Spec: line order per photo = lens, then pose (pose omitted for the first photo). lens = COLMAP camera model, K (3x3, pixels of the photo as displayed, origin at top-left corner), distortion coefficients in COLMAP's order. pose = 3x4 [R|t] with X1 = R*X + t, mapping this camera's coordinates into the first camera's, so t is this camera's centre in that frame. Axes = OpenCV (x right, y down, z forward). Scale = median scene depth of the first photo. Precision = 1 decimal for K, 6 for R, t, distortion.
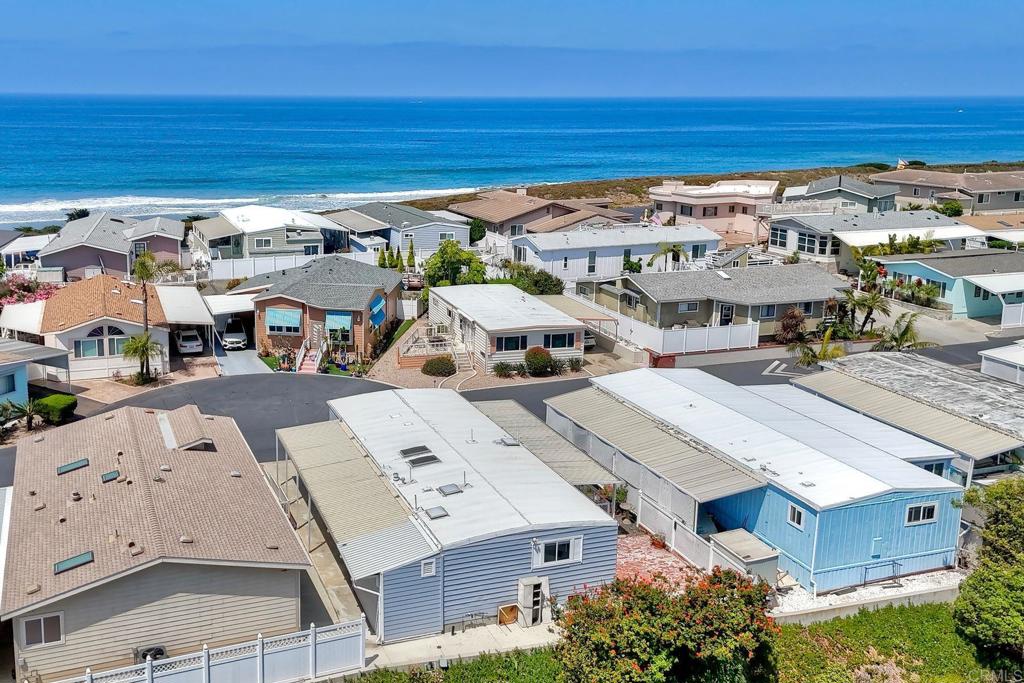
lens RADIAL K [[920.6, 0, 389.0], [0, 920.6, 282.9], [0, 0, 1]] dist [0.064031, -0.008082]
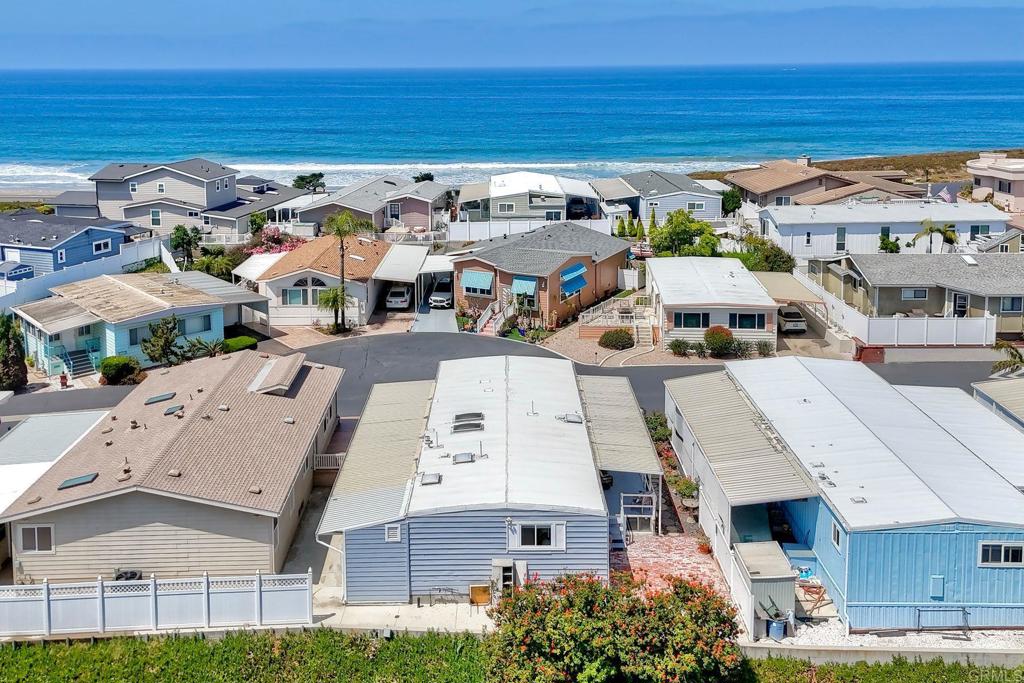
lens RADIAL K [[916.1, 0, 495.3], [0, 916.1, 183.7], [0, 0, 1]] dist [0.048989, -0.006554]
pose [[0.949594, 0.023208, -0.312621, 0.224642], [-0.045859, 0.996811, -0.065299, -0.002696], [0.310109, 0.076344, 0.947631, 0.034876]]
